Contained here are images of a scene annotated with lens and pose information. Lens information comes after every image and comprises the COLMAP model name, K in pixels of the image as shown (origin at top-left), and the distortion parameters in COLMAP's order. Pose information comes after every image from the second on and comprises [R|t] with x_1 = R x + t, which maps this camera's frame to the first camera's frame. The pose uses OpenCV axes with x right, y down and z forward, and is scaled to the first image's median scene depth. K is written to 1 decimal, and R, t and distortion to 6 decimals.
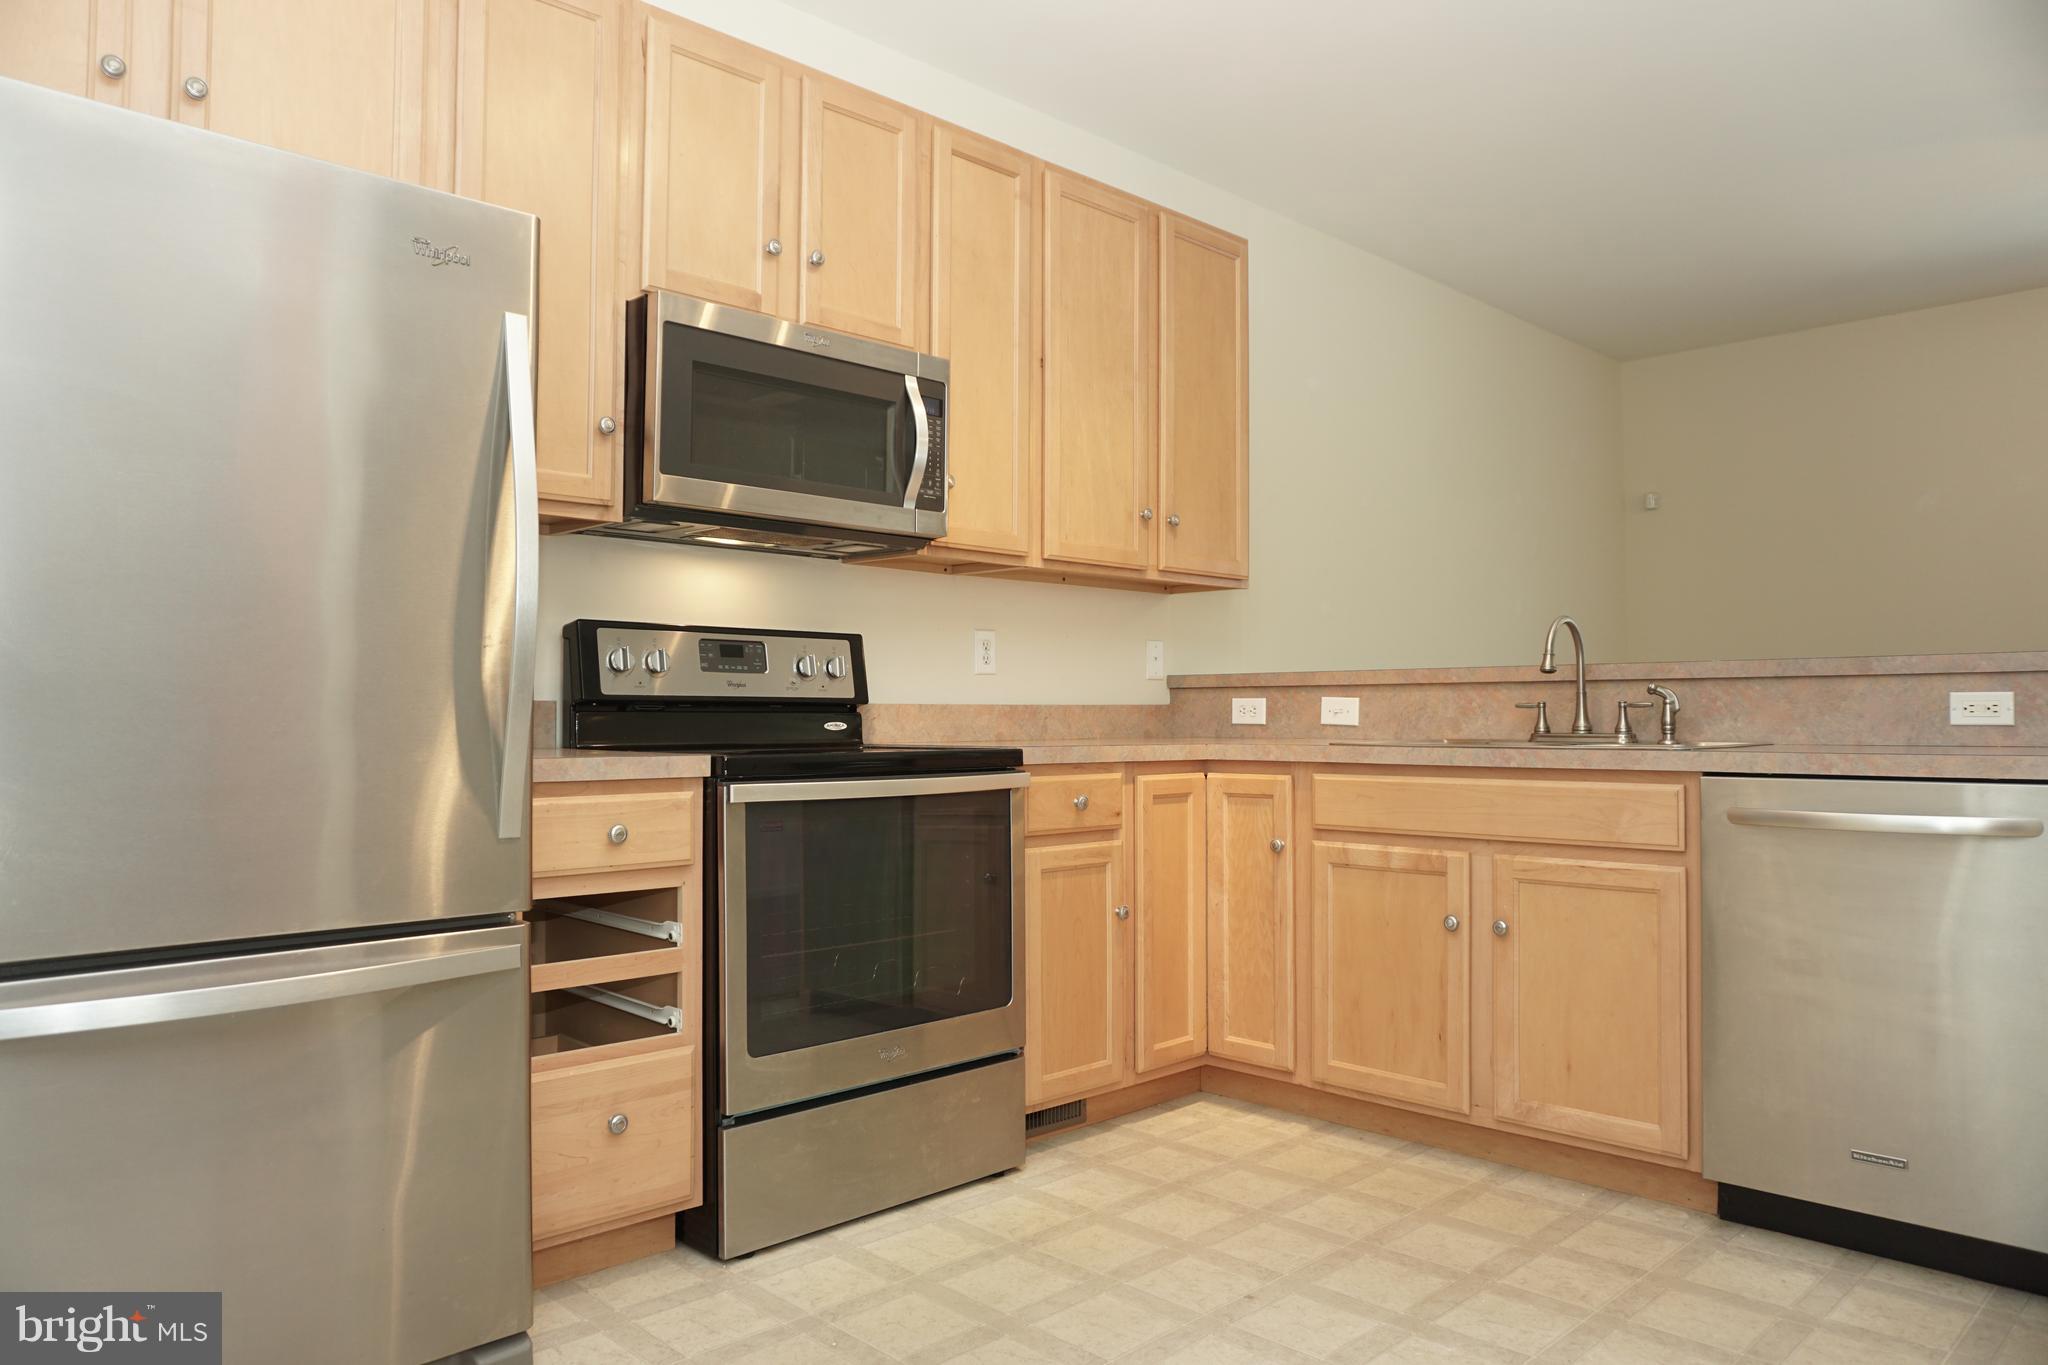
lens RADIAL K [[1355.5, 0, 1027.0], [0, 1355.5, 687.0], [0, 0, 1]] dist [-0.031923, 0.001456]
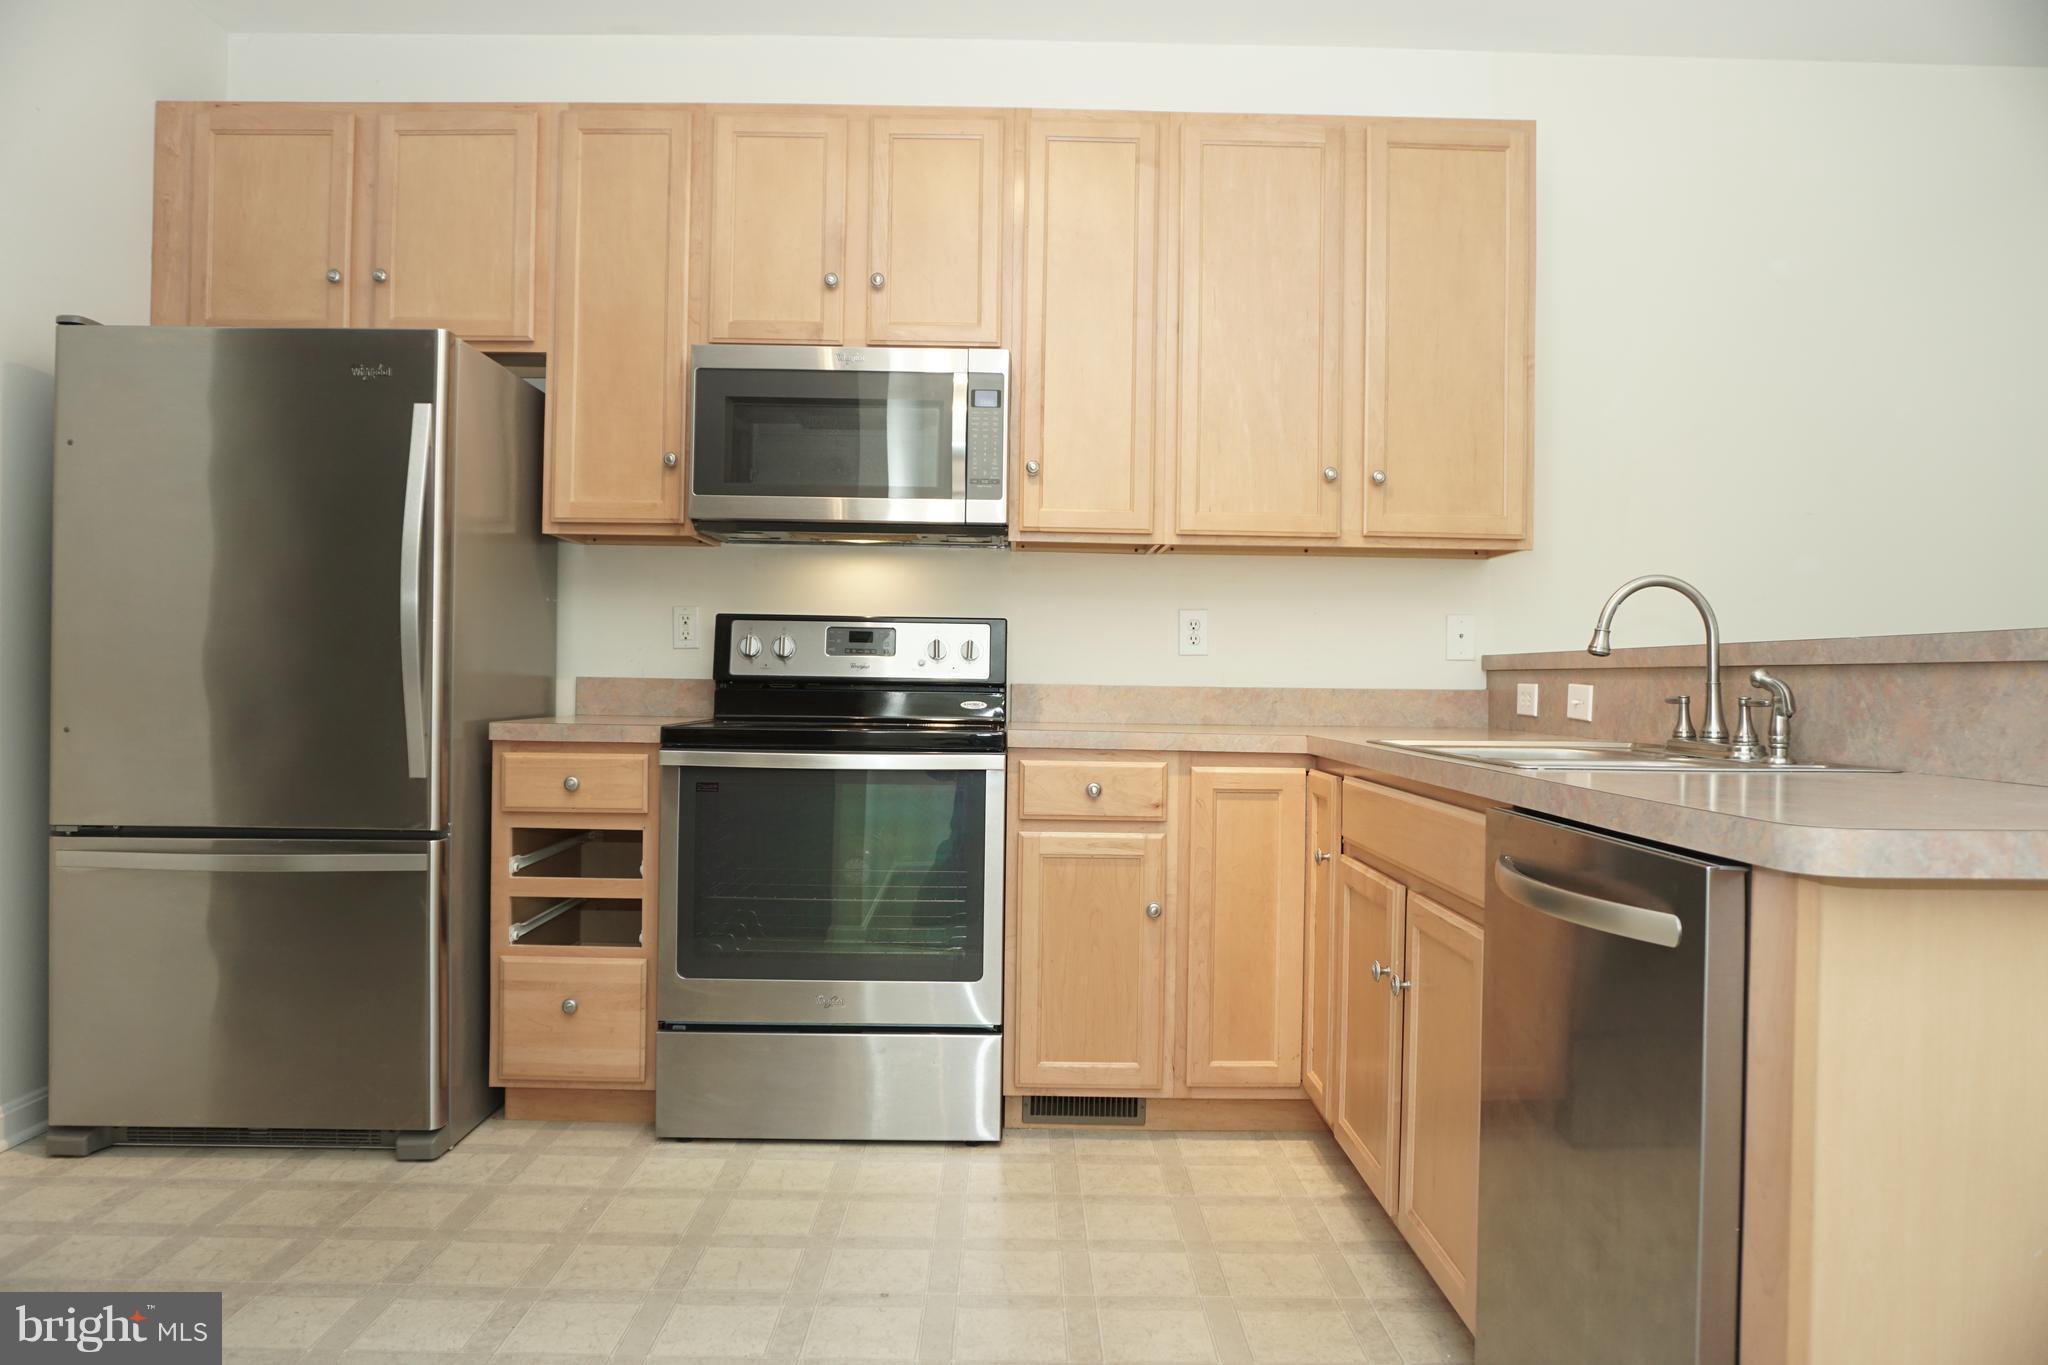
lens RADIAL K [[1355.5, 0, 1023.7], [0, 1355.5, 680.8], [0, 0, 1]] dist [-0.031923, 0.001456]
pose [[0.728382, 0.012839, -0.685051, 0.669183], [-0.001482, 0.999852, 0.017163, -0.009523], [0.685169, -0.011486, 0.728293, 0.264202]]
